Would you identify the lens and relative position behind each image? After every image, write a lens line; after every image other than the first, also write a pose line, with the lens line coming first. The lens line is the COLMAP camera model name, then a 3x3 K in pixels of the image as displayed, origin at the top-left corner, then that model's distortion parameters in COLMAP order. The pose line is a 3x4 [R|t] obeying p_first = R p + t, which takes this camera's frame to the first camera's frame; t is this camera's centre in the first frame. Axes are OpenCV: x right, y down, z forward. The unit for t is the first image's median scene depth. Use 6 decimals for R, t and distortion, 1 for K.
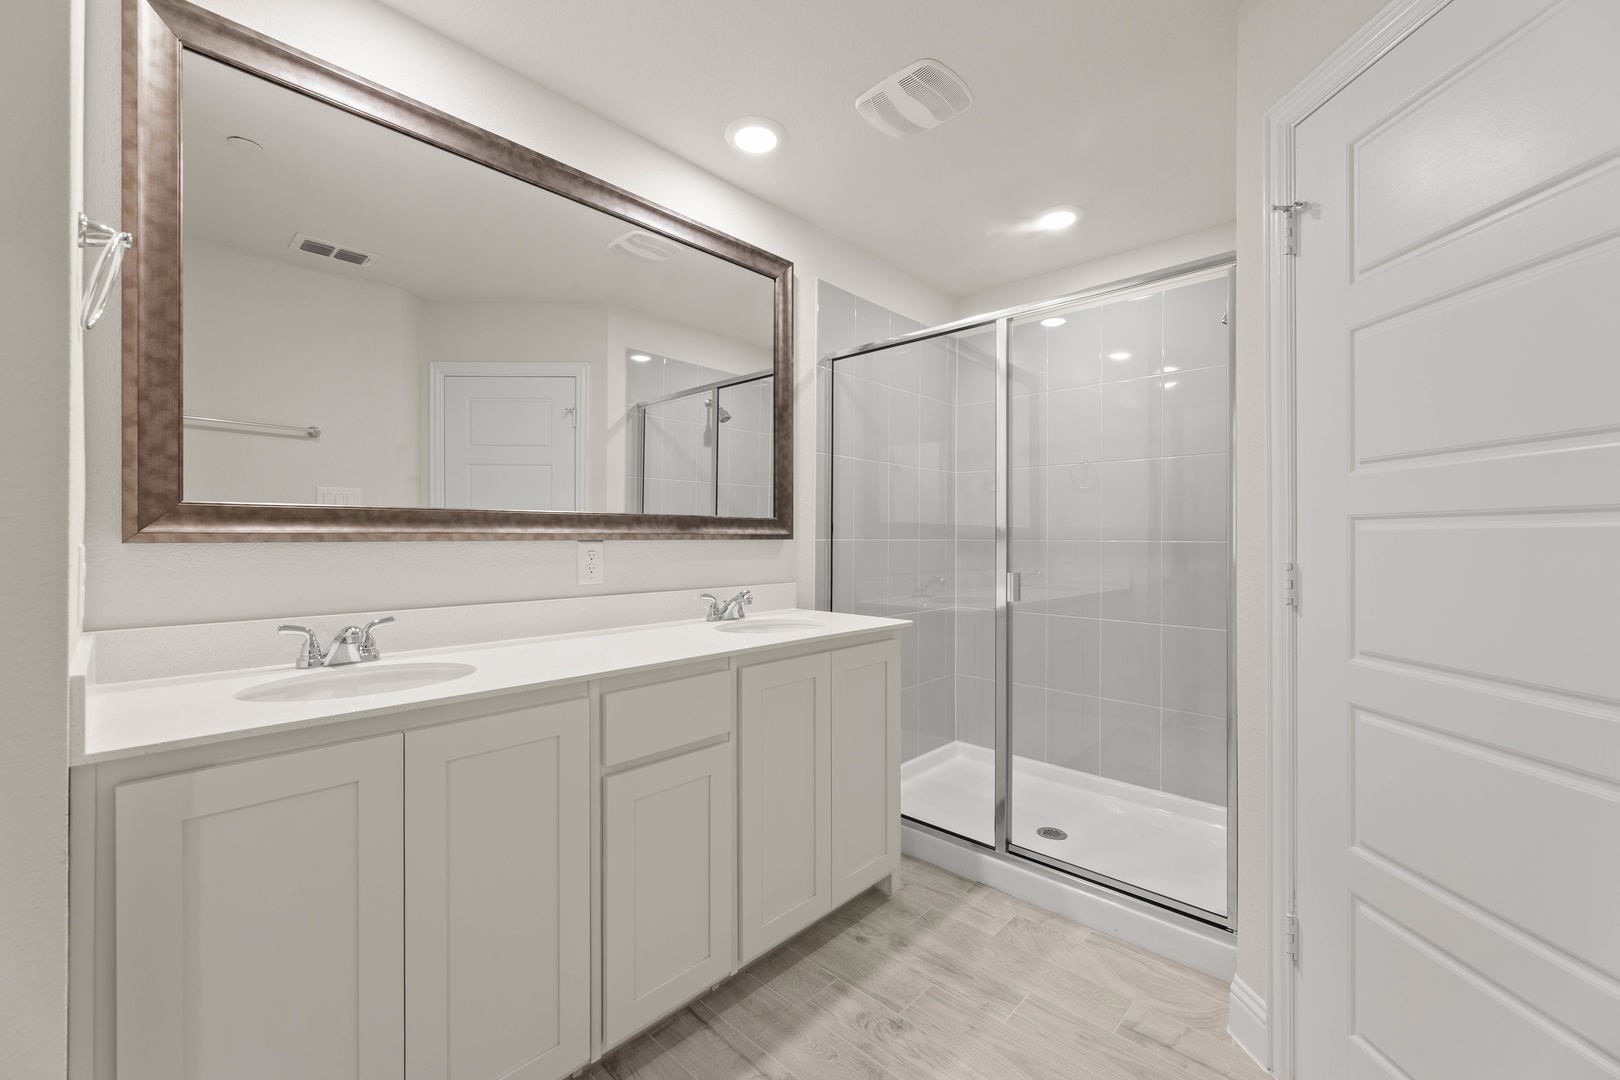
lens RADIAL K [[651.1, 0, 811.1], [0, 651.1, 537.6], [0, 0, 1]] dist [0.000137, -0.000322]
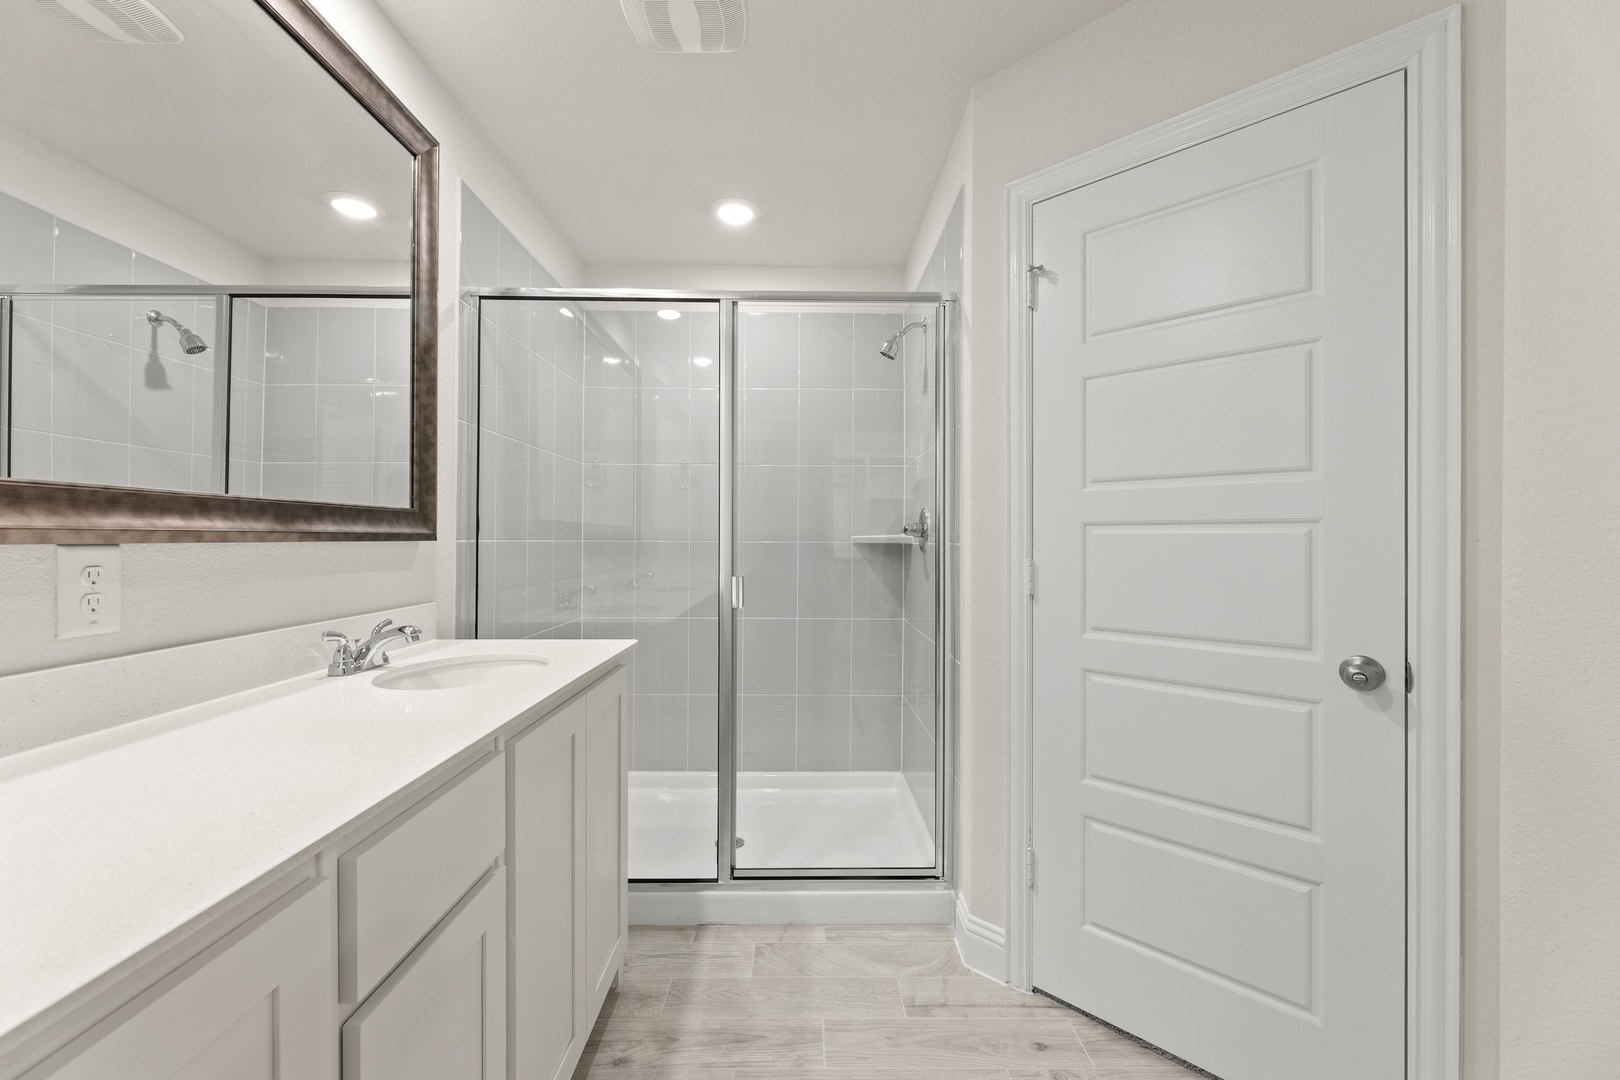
lens RADIAL K [[651.1, 0, 811.1], [0, 651.1, 537.6], [0, 0, 1]] dist [0.000137, -0.000322]
pose [[0.719524, 0.001899, 0.694465, -0.273396], [-0.002152, 0.999998, -0.000505, -0.001129], [-0.694464, -0.001131, 0.719526, 0.271585]]
